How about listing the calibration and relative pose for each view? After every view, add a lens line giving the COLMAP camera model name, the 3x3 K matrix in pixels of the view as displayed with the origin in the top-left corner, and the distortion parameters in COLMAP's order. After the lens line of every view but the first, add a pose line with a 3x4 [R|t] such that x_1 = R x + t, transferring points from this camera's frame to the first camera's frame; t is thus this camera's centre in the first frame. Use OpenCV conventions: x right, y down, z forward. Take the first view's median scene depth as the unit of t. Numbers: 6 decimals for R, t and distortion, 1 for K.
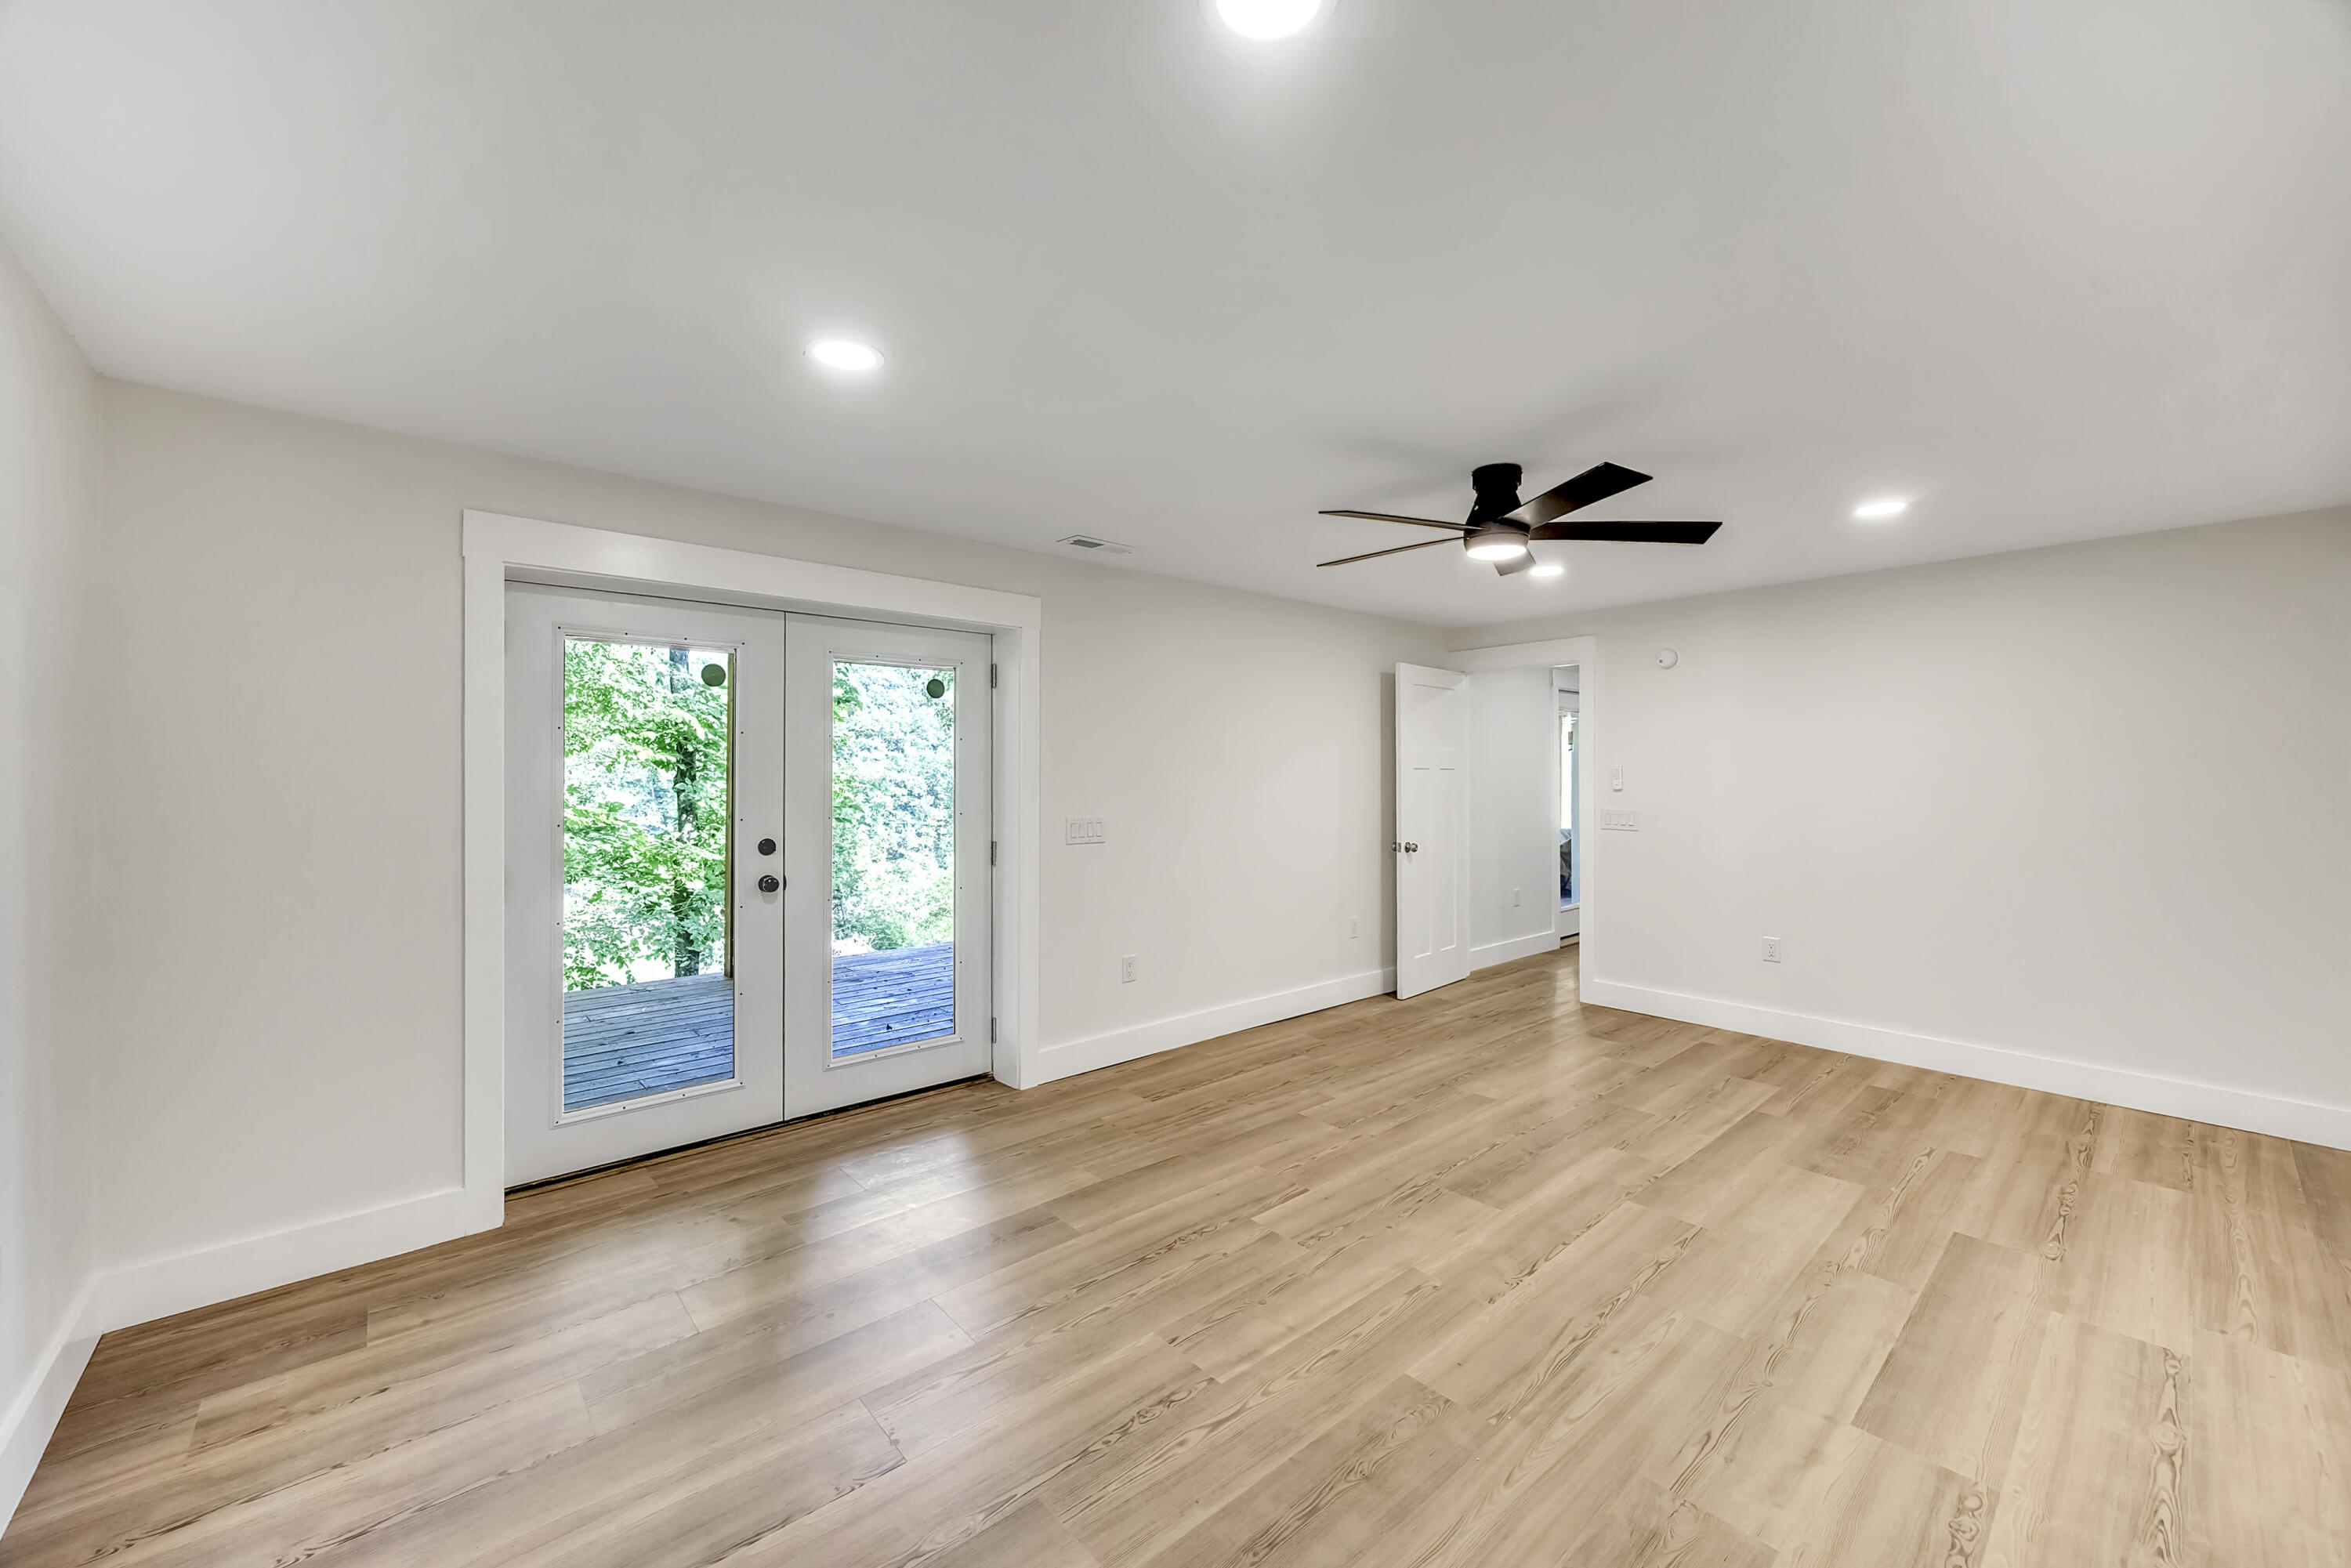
lens RADIAL K [[911.6, 0, 1193.2], [0, 911.6, 776.2], [0, 0, 1]] dist [-0.001649, 0.000362]
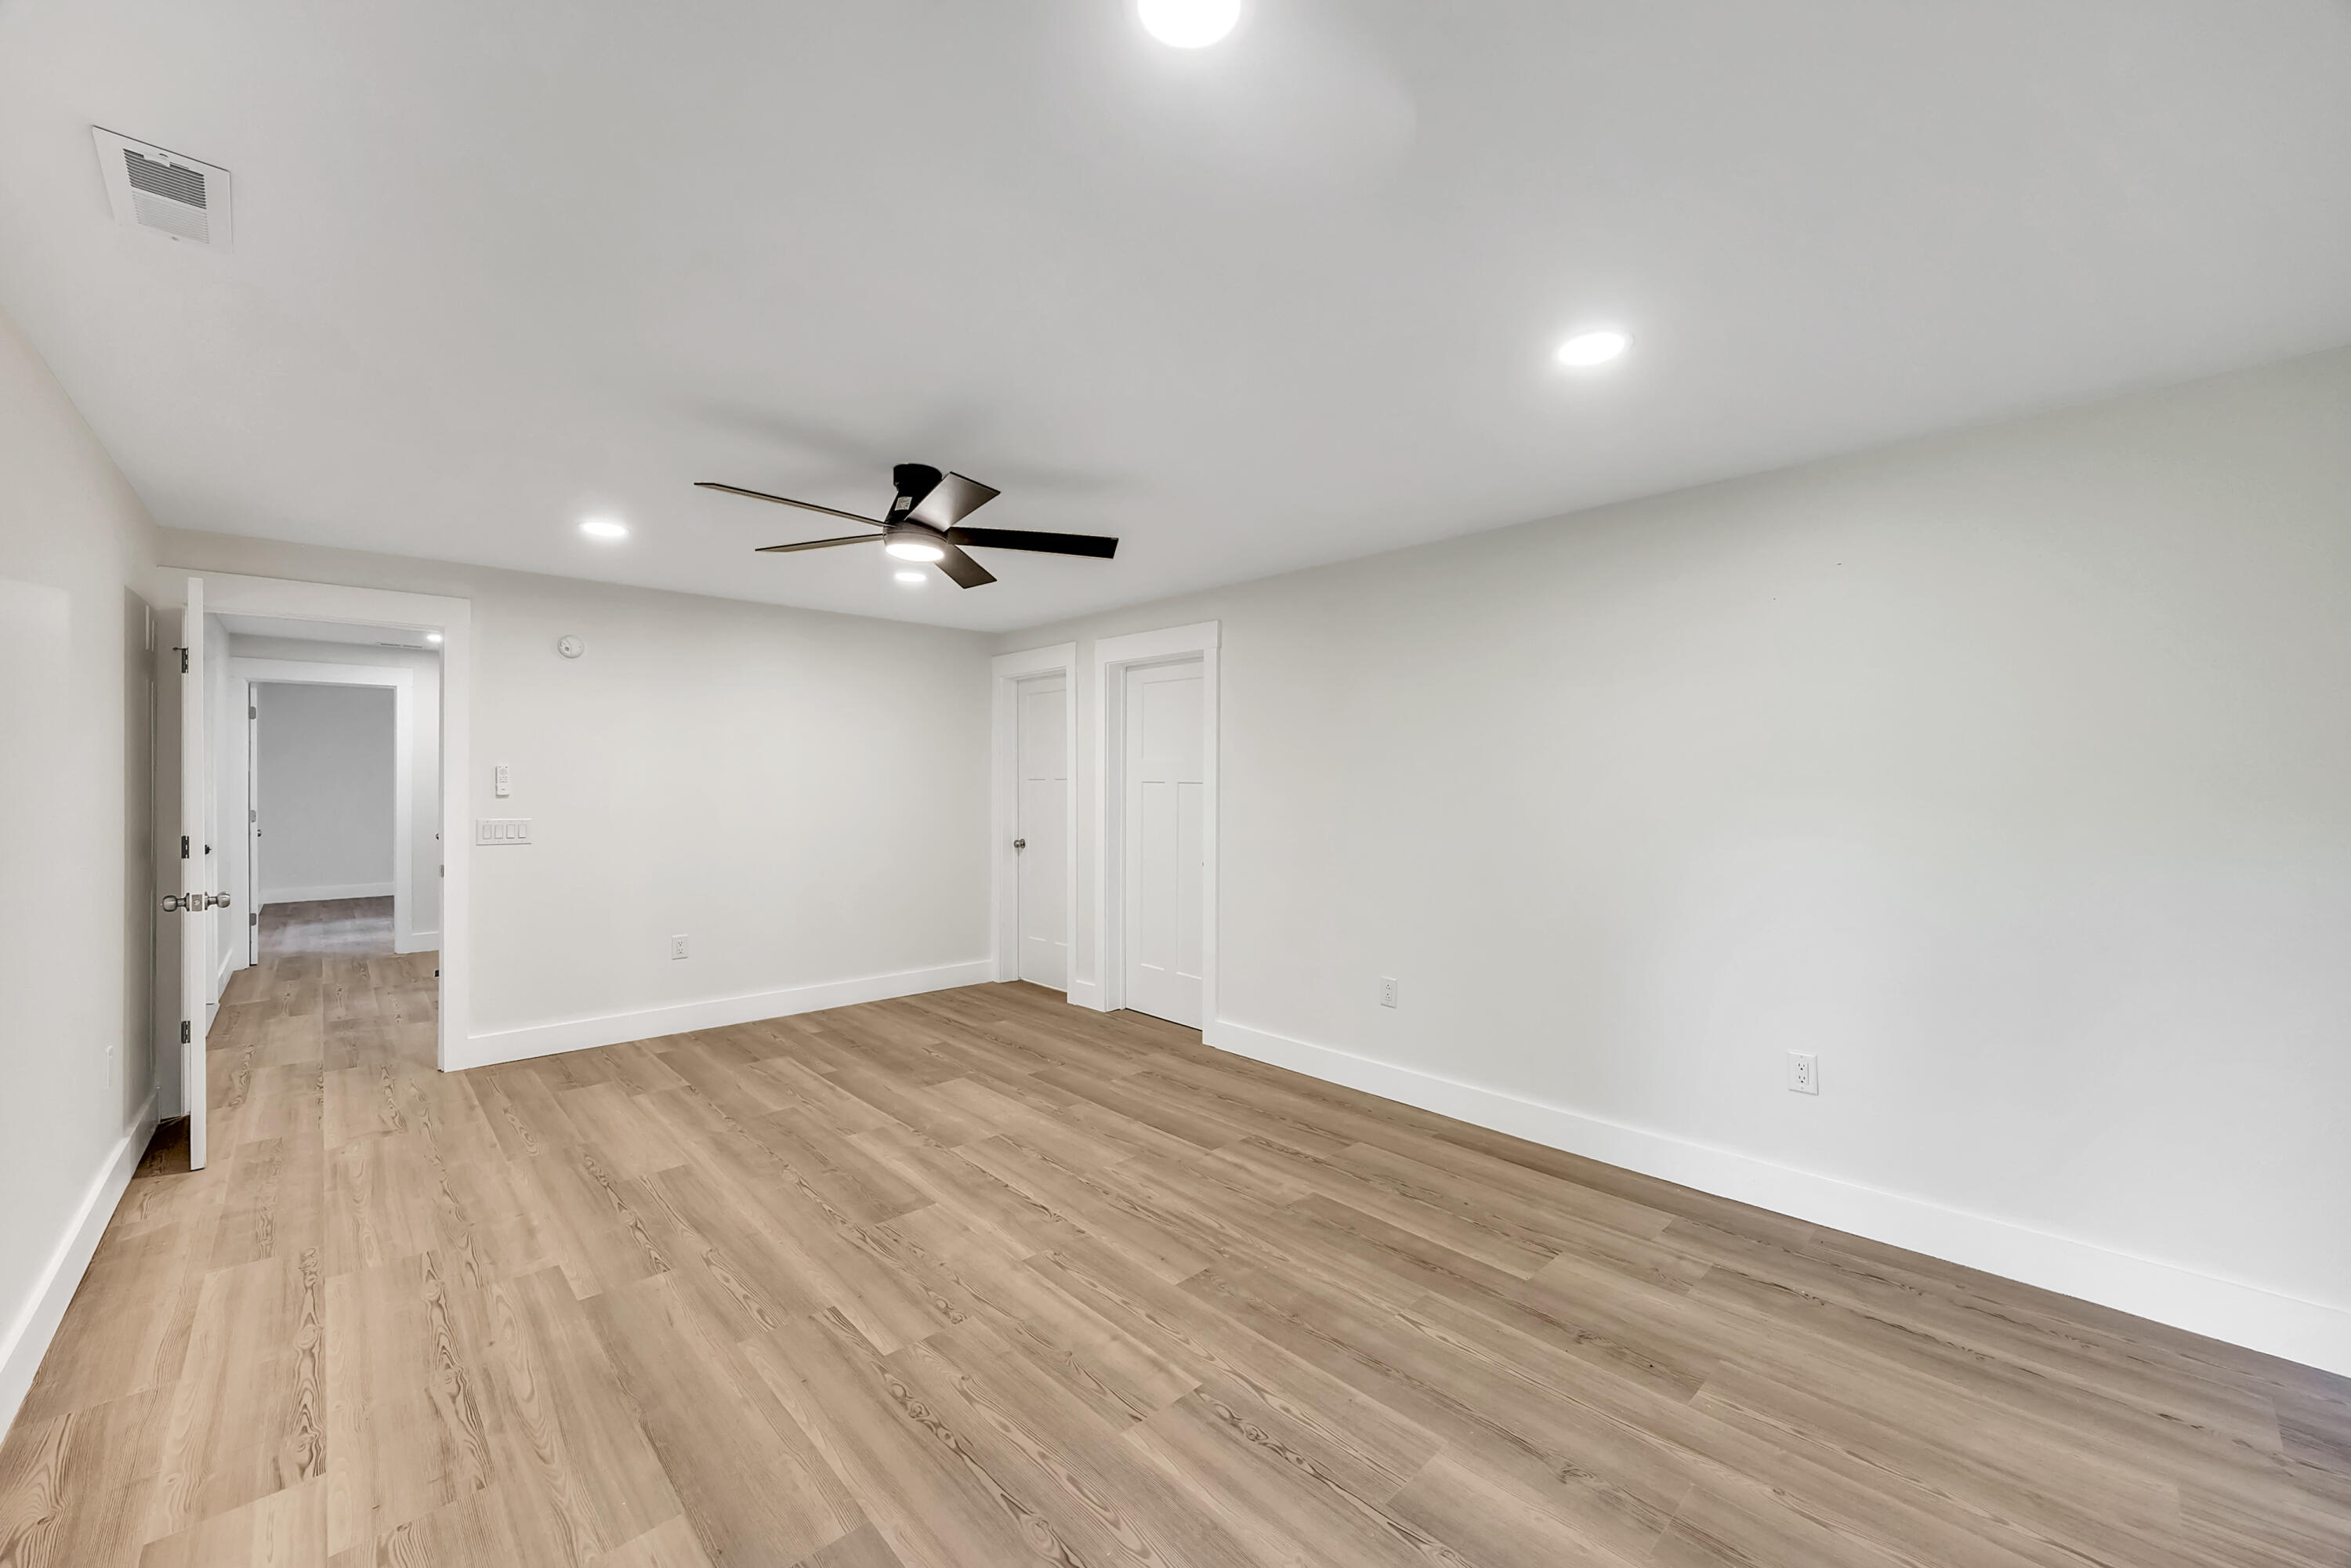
lens RADIAL K [[911.6, 0, 1194.8], [0, 911.6, 785.1], [0, 0, 1]] dist [-0.001649, 0.000362]
pose [[-0.043062, -0.003066, 0.999068, -0.656032], [0.000056, 0.999995, 0.003071, 0.004781], [-0.999072, 0.000188, -0.043061, 0.714320]]
